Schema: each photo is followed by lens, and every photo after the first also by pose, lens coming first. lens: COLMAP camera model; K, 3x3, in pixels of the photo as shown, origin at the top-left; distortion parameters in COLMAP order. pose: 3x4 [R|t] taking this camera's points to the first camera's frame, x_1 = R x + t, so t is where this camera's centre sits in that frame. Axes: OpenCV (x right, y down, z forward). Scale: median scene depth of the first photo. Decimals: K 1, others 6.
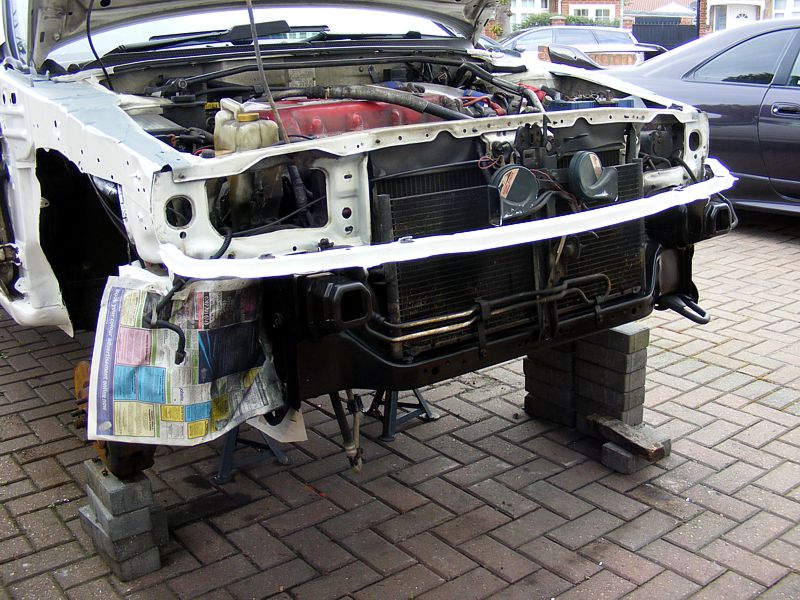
lens RADIAL K [[918.5, 0, 400.0], [0, 918.5, 300.0], [0, 0, 1]] dist [-0.184574, -0.002296]
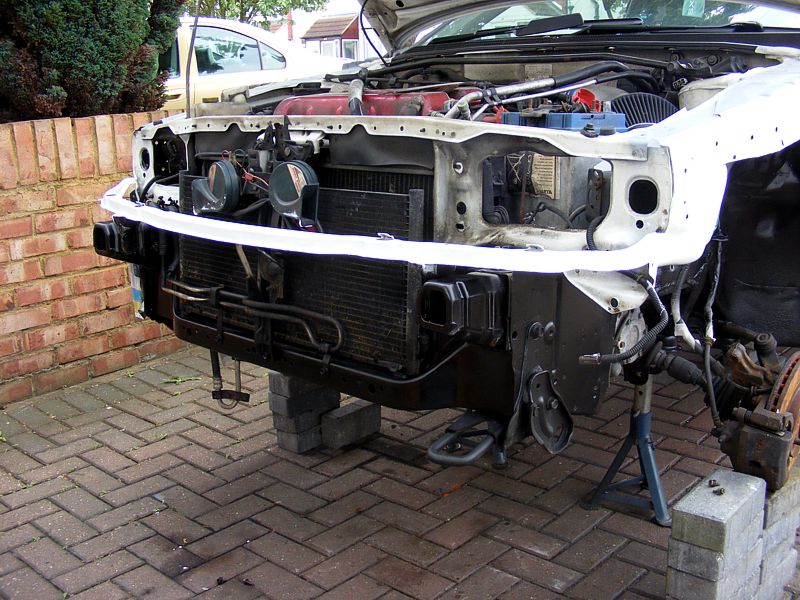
lens RADIAL K [[918.5, 0, 400.0], [0, 918.5, 300.0], [0, 0, 1]] dist [-0.184574, -0.002296]
pose [[0.171060, 0.259311, -0.950524, 0.987709], [-0.250929, 0.944397, 0.212481, -0.228642], [0.952771, 0.202167, 0.226618, 0.855726]]
